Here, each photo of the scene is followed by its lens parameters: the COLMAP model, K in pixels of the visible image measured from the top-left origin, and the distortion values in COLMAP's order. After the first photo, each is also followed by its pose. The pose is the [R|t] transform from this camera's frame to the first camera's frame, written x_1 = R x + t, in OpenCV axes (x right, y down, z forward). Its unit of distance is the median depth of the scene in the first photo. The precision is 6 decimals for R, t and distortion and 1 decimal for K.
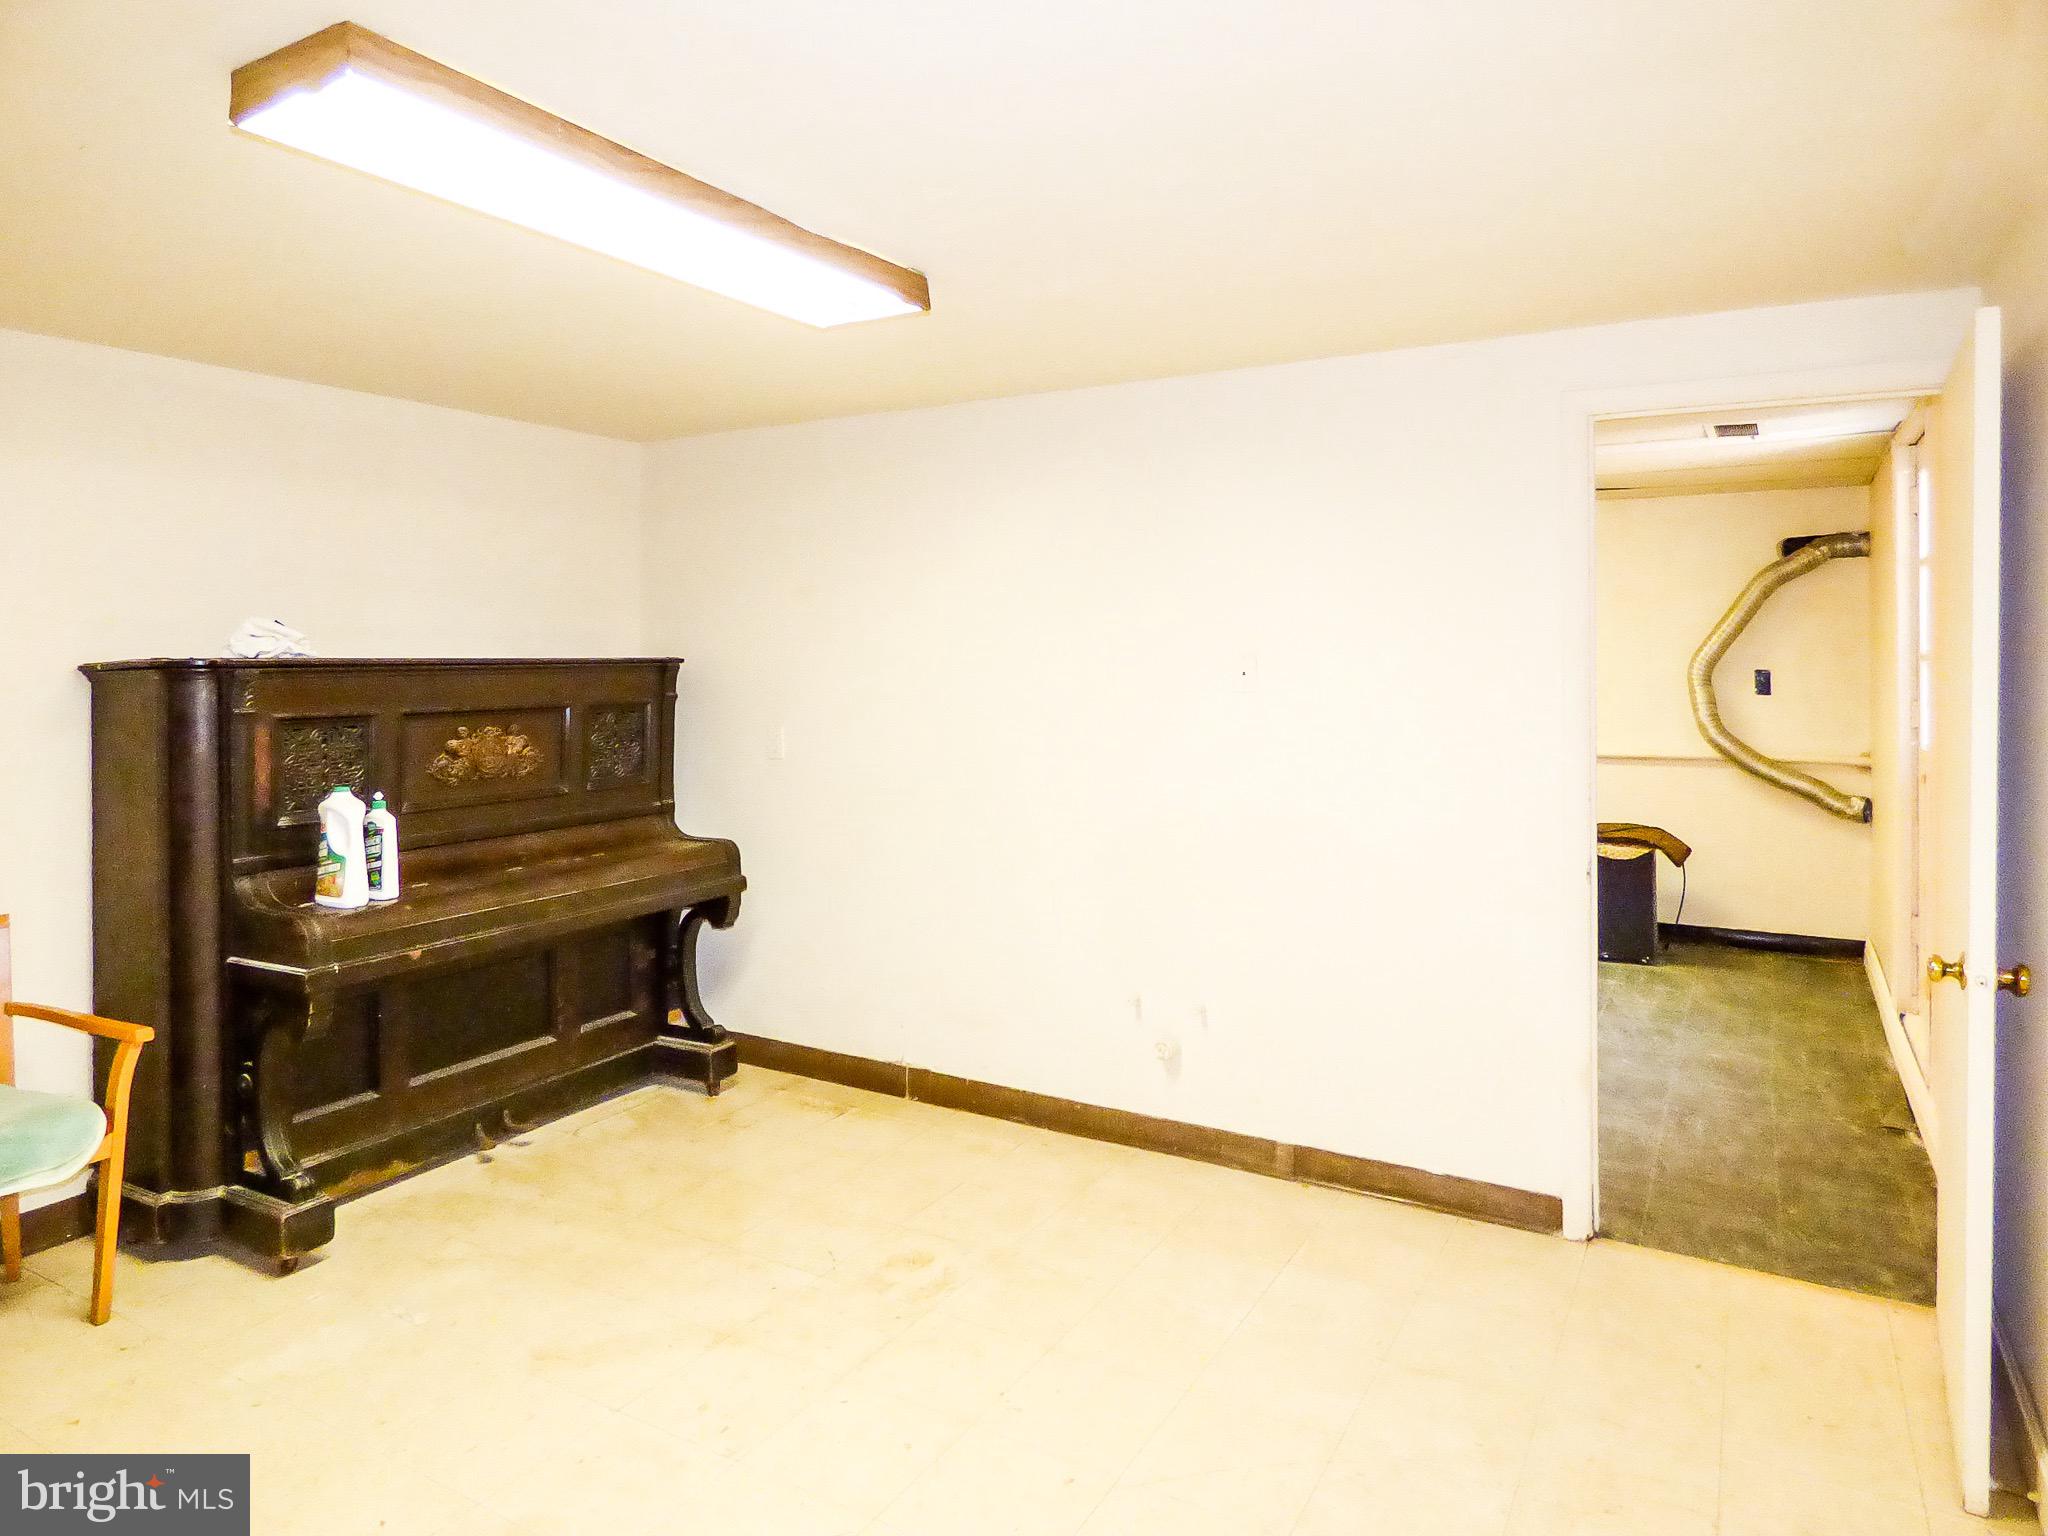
lens RADIAL K [[1277.0, 0, 1020.7], [0, 1277.0, 710.9], [0, 0, 1]] dist [-0.002242, -0.002567]
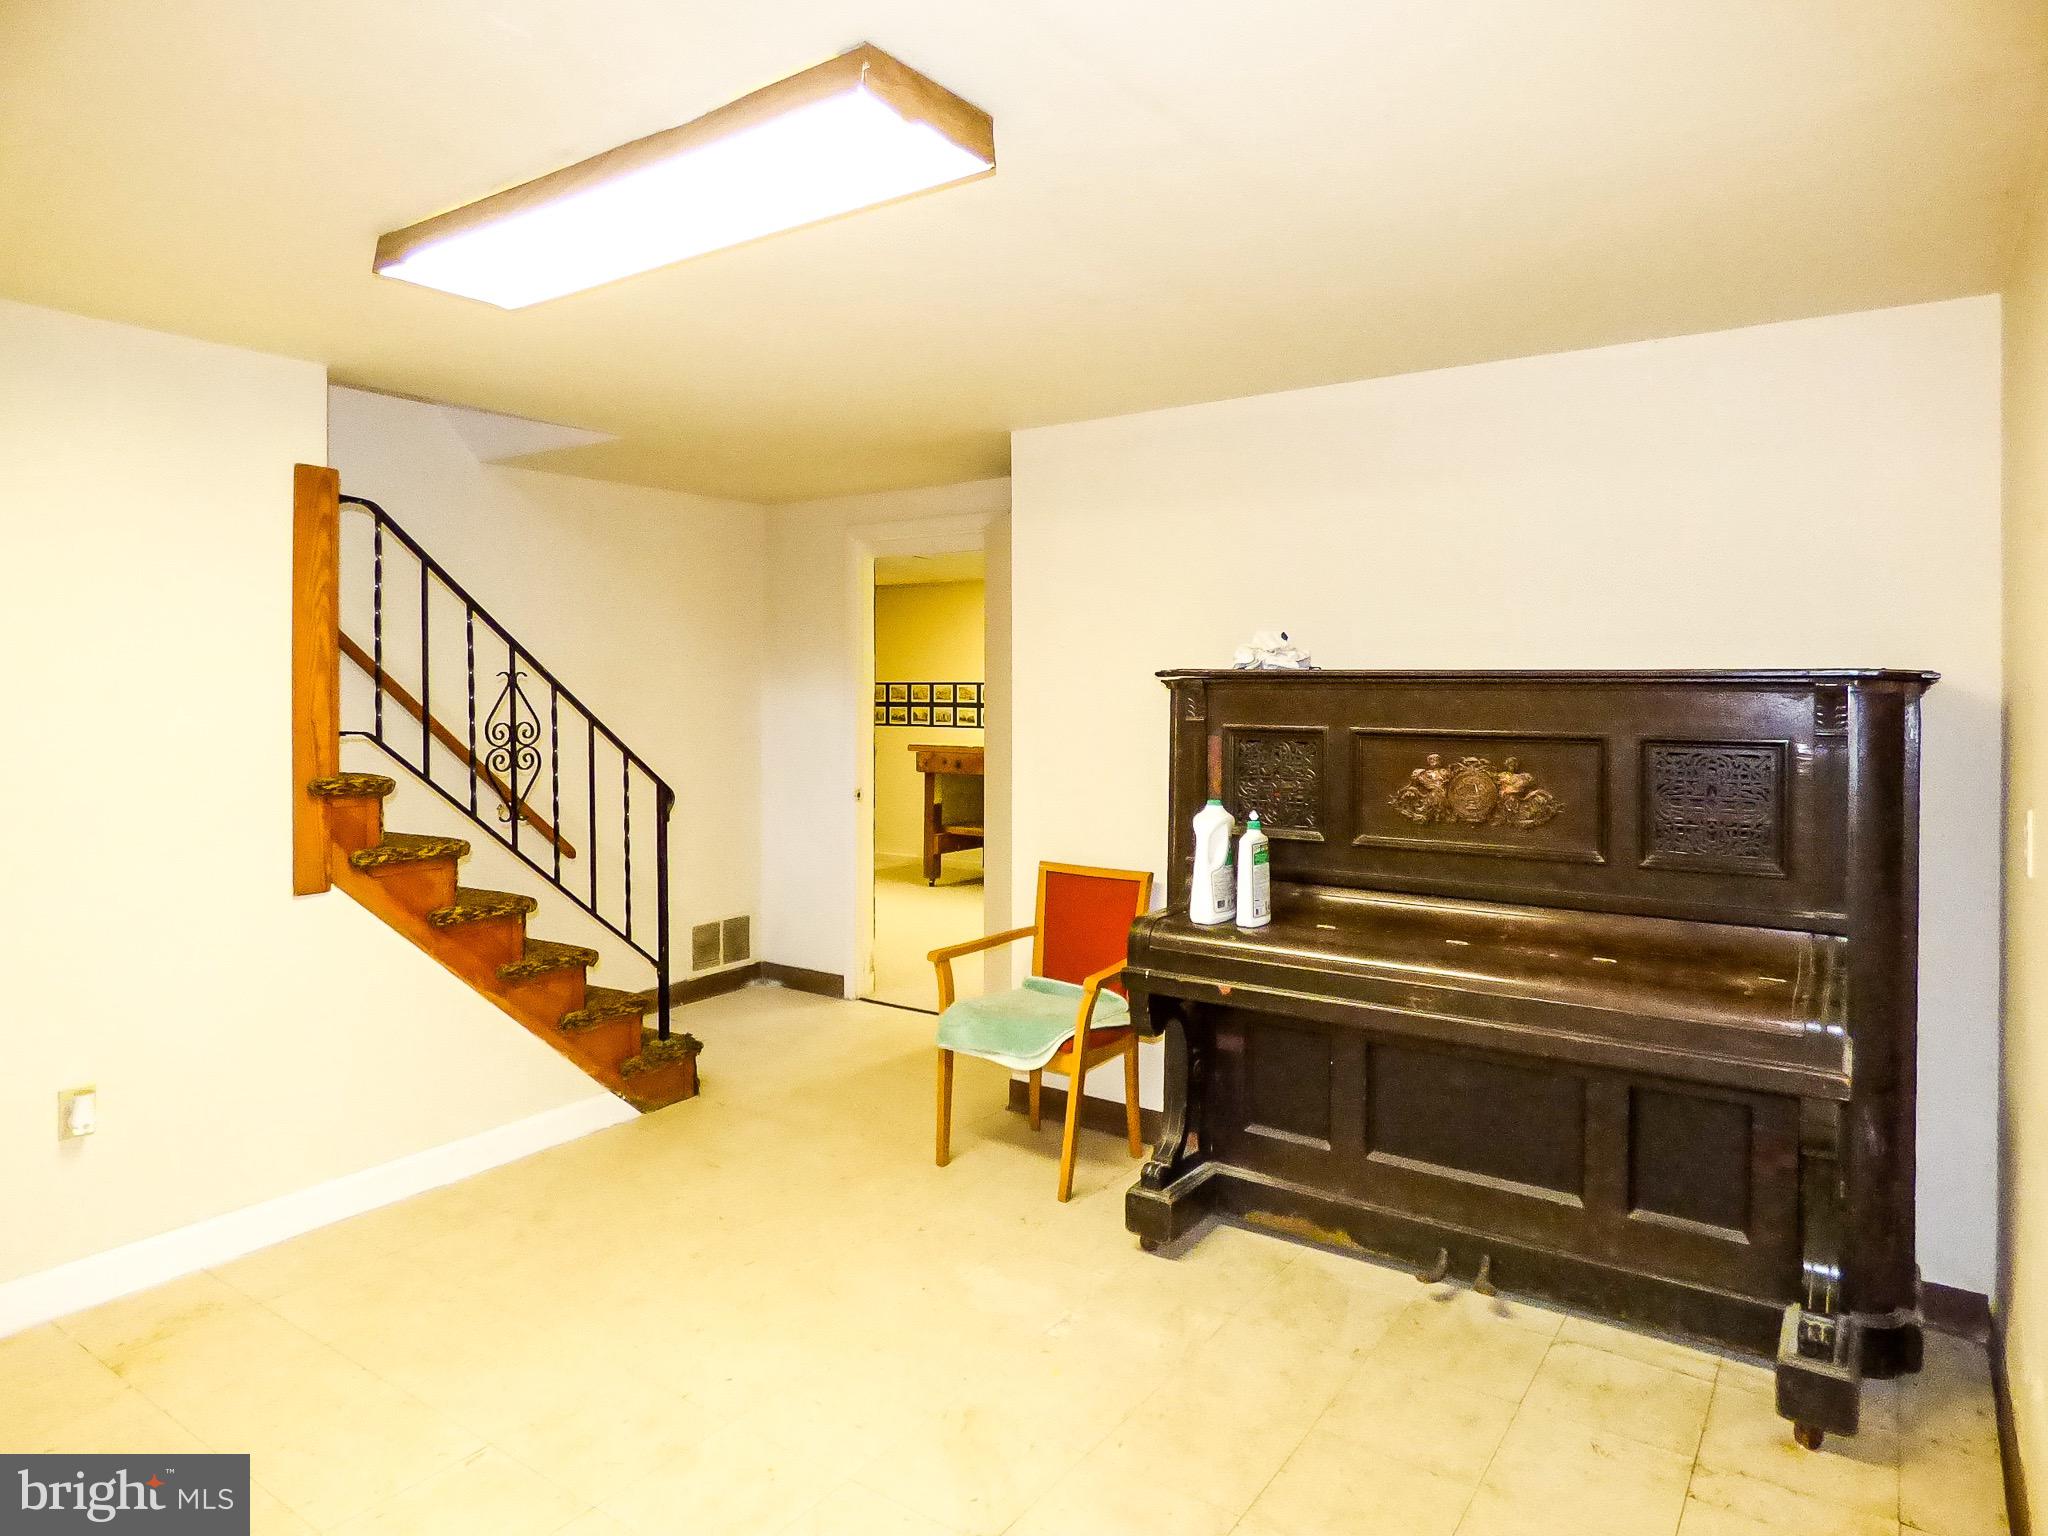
lens RADIAL K [[1277.0, 0, 1020.7], [0, 1277.0, 710.9], [0, 0, 1]] dist [-0.002242, -0.002567]
pose [[-0.099353, 0.030913, -0.994572, 0.399066], [-0.039945, 0.998588, 0.035028, -0.033176], [0.994250, 0.043208, -0.097978, 0.816624]]
